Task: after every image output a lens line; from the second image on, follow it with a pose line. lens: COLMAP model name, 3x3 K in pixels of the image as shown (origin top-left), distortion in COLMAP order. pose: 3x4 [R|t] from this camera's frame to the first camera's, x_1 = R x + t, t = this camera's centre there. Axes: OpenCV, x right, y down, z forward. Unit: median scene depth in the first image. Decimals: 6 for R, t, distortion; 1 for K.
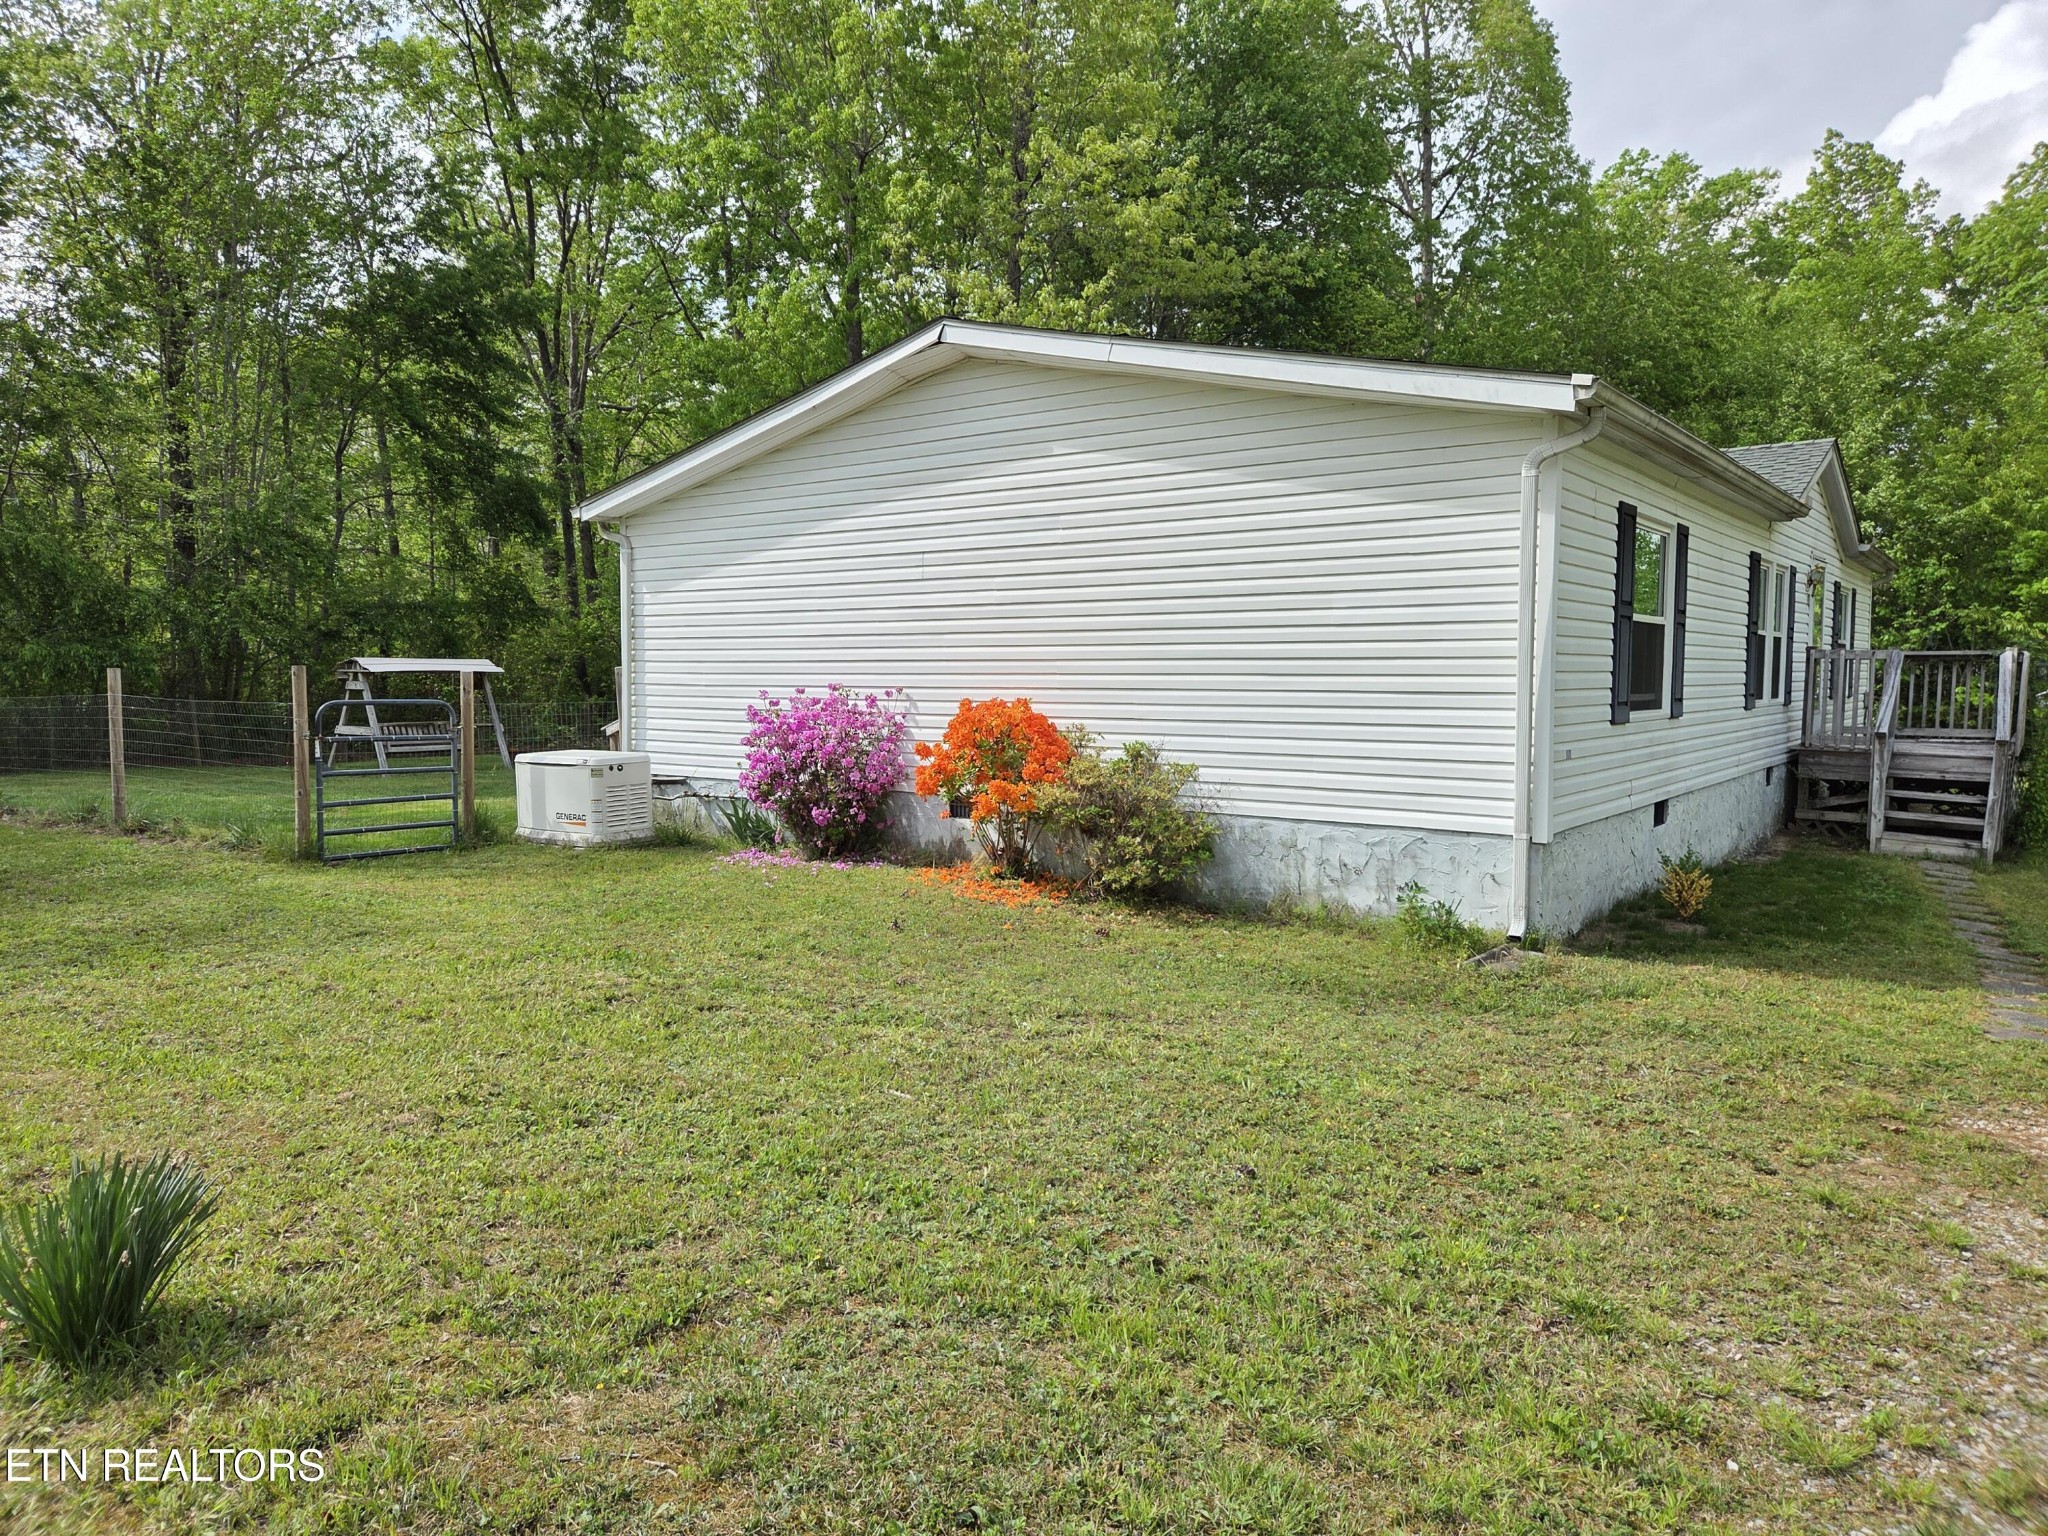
lens RADIAL K [[1368.4, 0, 1014.9], [0, 1368.4, 772.6], [0, 0, 1]] dist [0.047908, -0.008896]
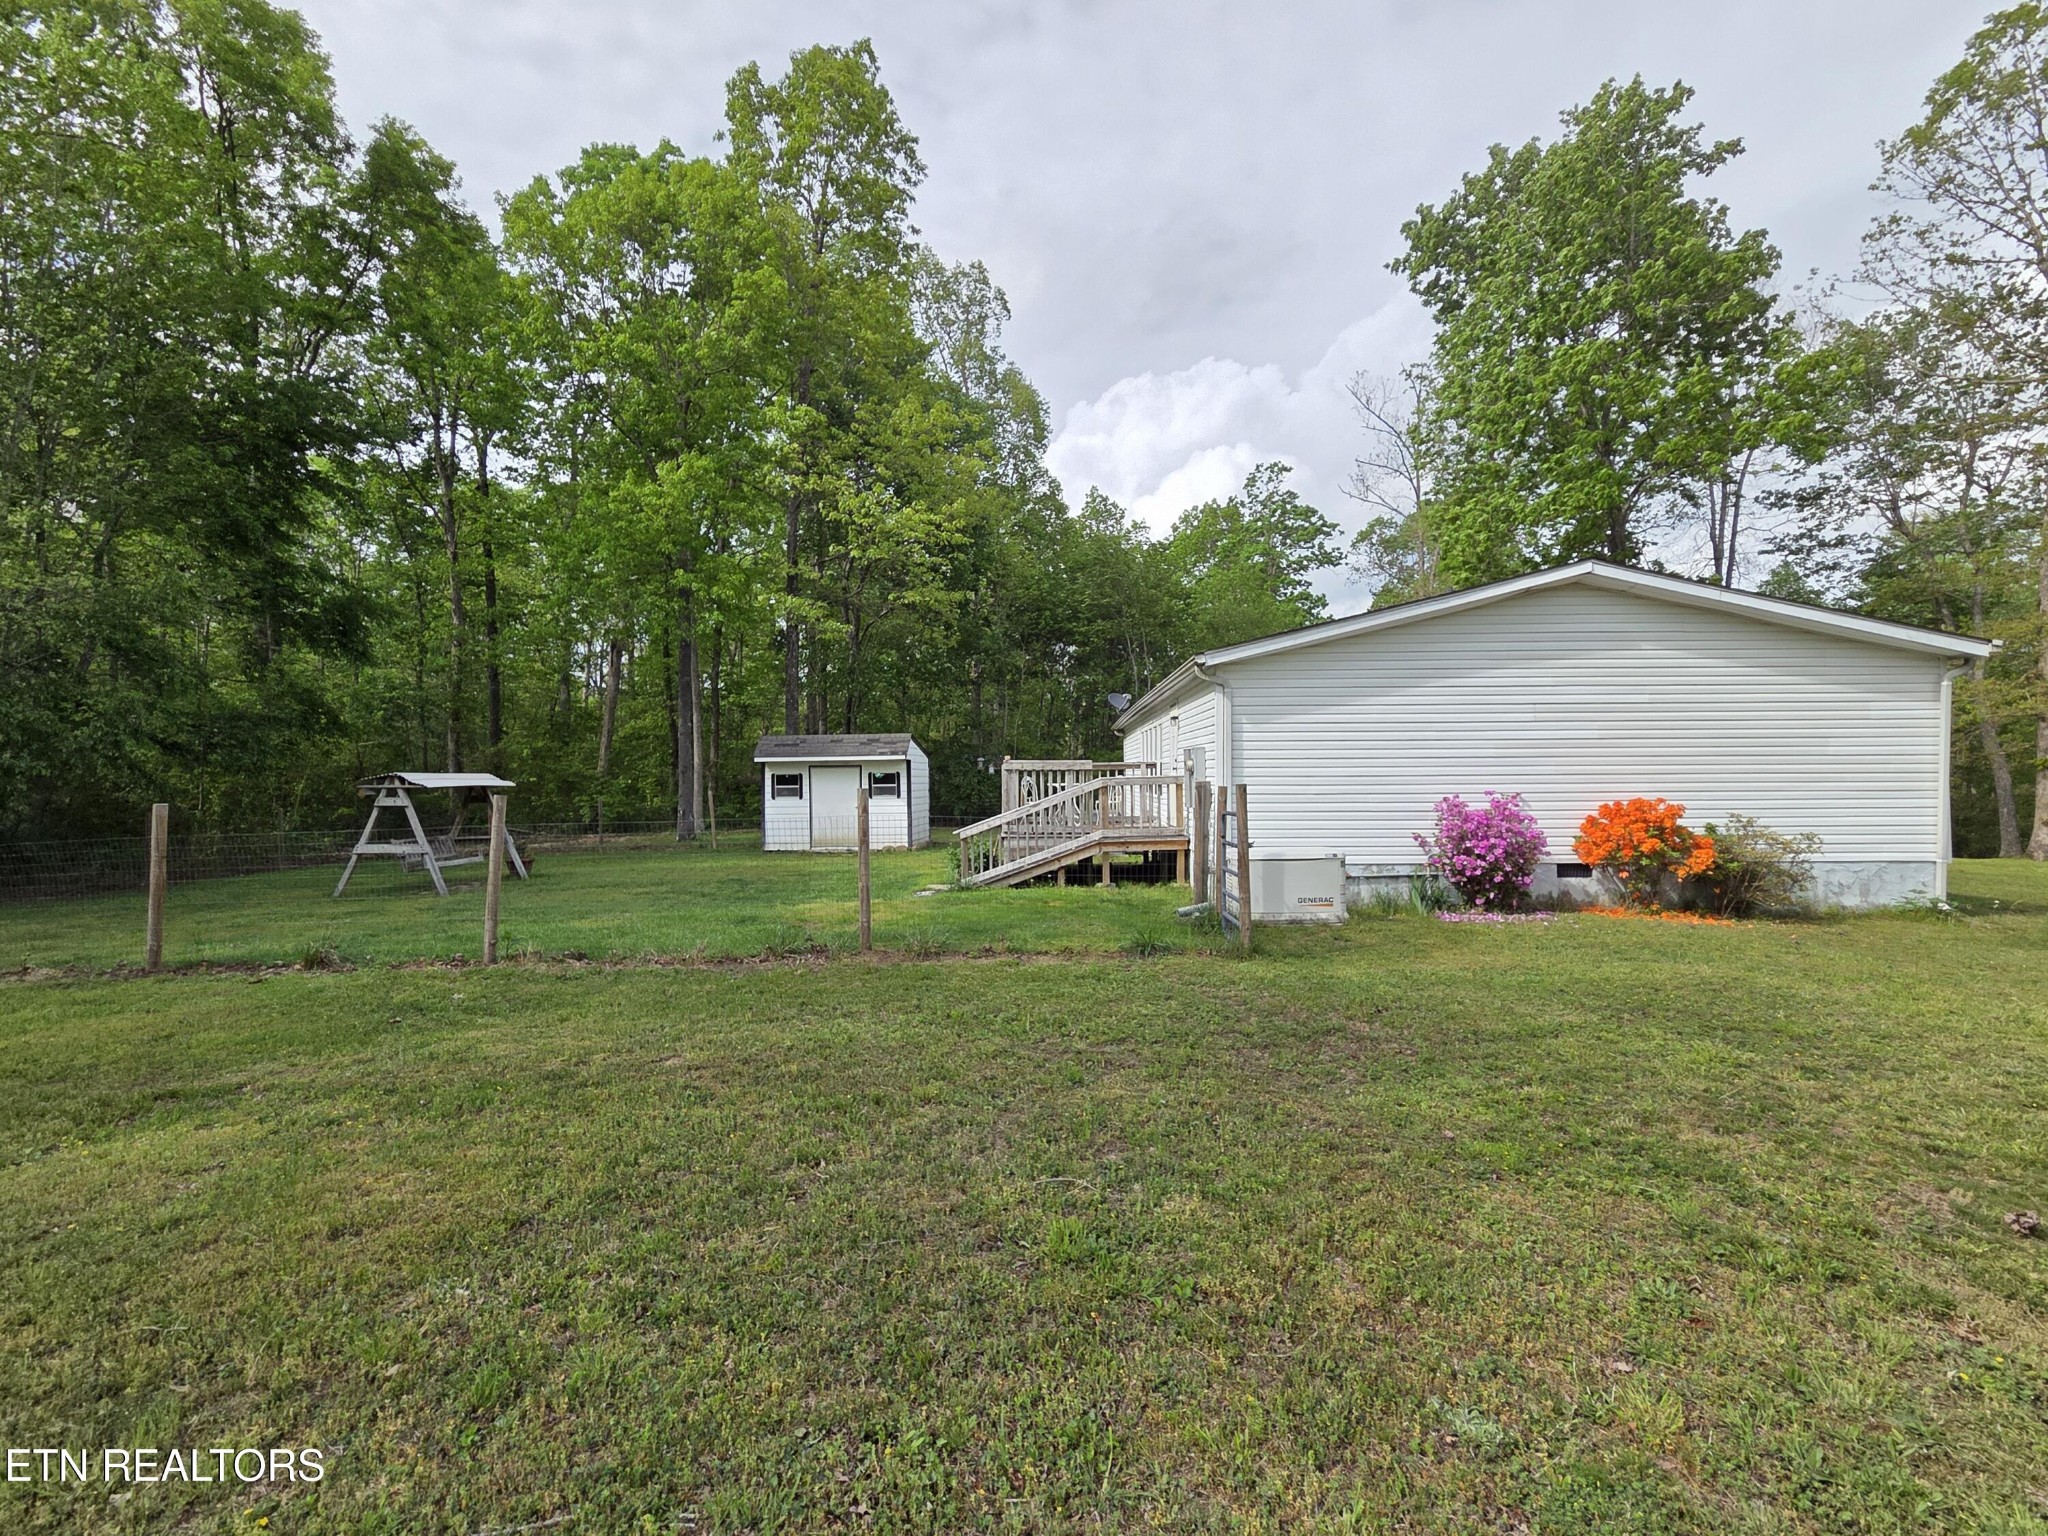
lens RADIAL K [[937.0, 0, 1016.9], [0, 937.0, 769.4], [0, 0, 1]] dist [-0.003457, 0.000187]
pose [[0.812995, -0.001391, 0.582270, -1.044397], [0.049396, 0.996557, -0.066588, -0.043145], [-0.580172, 0.082897, 0.810264, 0.459451]]
